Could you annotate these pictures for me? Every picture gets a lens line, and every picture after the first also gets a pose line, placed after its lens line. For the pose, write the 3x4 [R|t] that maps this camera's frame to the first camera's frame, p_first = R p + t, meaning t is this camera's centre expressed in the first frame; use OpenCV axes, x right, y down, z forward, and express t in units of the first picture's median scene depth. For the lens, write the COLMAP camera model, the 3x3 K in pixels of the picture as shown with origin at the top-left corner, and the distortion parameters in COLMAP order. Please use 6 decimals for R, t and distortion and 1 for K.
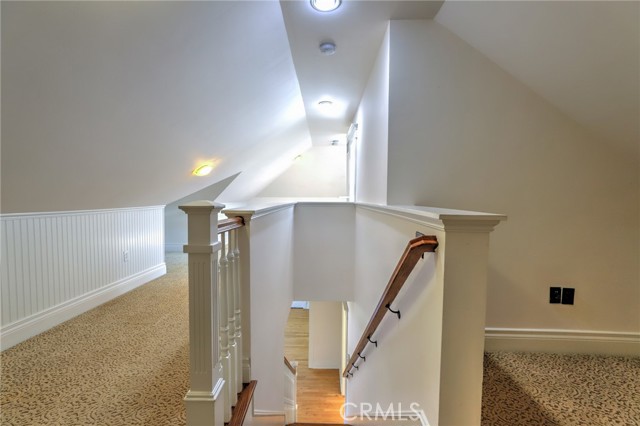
lens RADIAL K [[295.3, 0, 320.0], [0, 295.3, 213.0], [0, 0, 1]] dist [-0.004306, -0.000272]
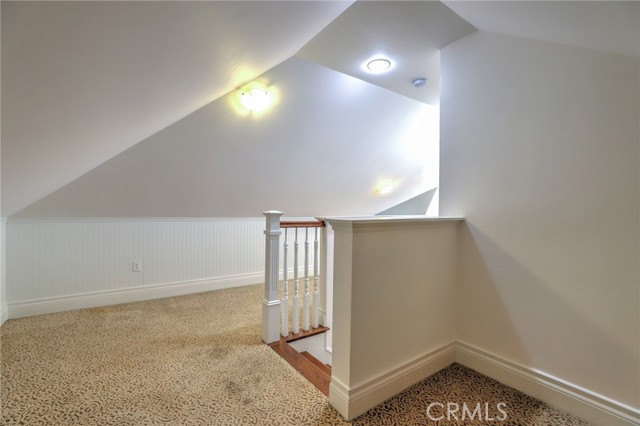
lens RADIAL K [[295.3, 0, 320.0], [0, 295.3, 213.0], [0, 0, 1]] dist [-0.004306, -0.000272]
pose [[0.599475, 0.004247, -0.800383, 0.854897], [-0.043812, 0.998661, -0.027515, 0.010907], [0.799194, 0.051561, 0.598858, 0.005834]]
